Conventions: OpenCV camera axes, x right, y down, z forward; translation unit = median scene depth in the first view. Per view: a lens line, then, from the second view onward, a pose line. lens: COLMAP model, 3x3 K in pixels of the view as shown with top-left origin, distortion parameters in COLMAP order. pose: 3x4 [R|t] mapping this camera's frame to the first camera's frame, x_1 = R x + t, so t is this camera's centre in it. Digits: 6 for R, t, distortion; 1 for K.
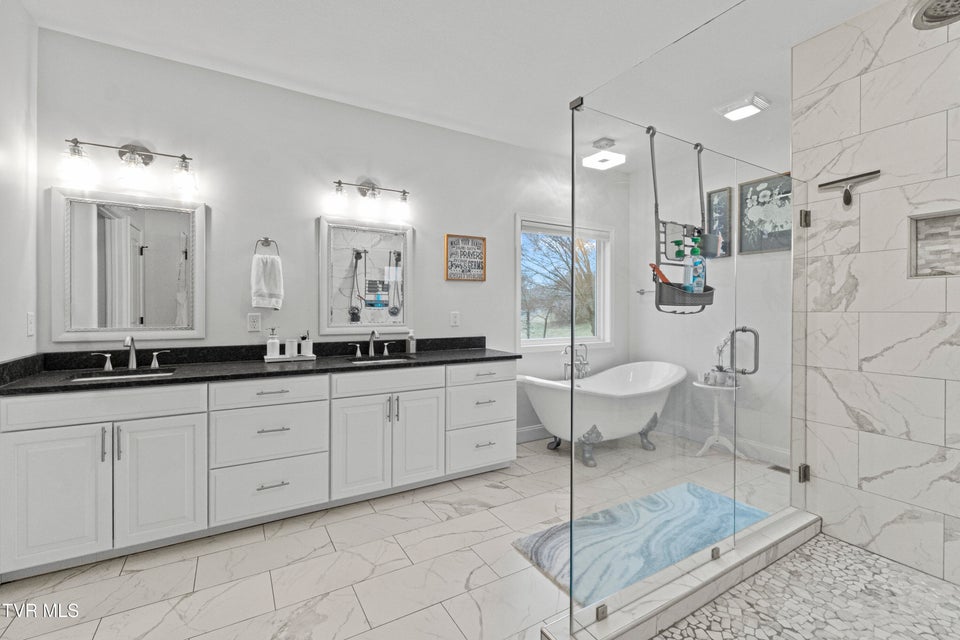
lens RADIAL K [[420.0, 0, 480.0], [0, 420.0, 309.5], [0, 0, 1]] dist [-0.000955, -0.000074]
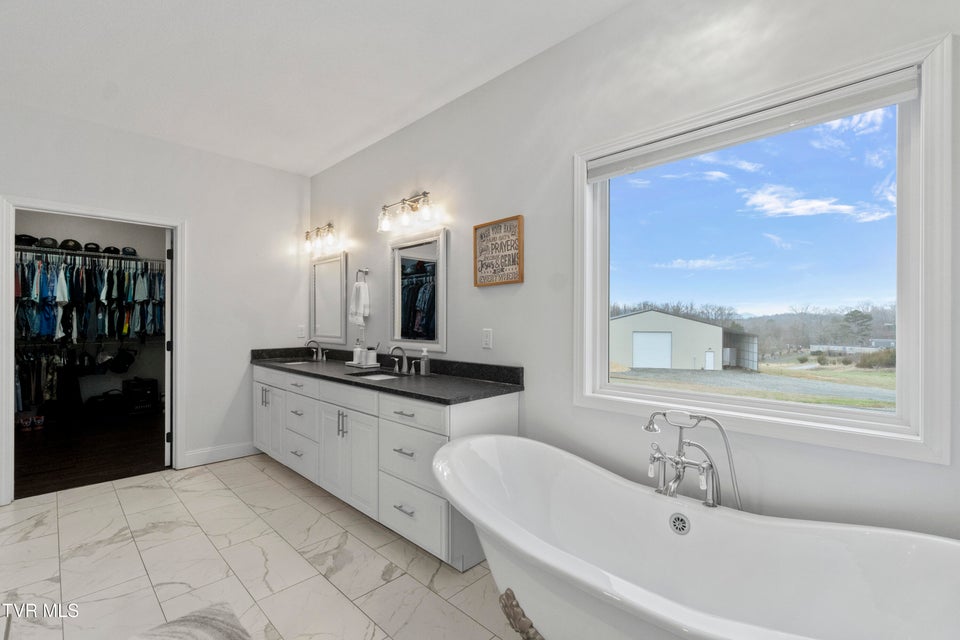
lens RADIAL K [[413.4, 0, 479.4], [0, 413.4, 317.8], [0, 0, 1]] dist [-0.001778, 0.000000]
pose [[0.262551, -0.005302, -0.964903, 0.633070], [-0.000786, 0.999983, -0.005708, -0.008862], [0.964918, 0.002257, 0.262543, 0.795655]]
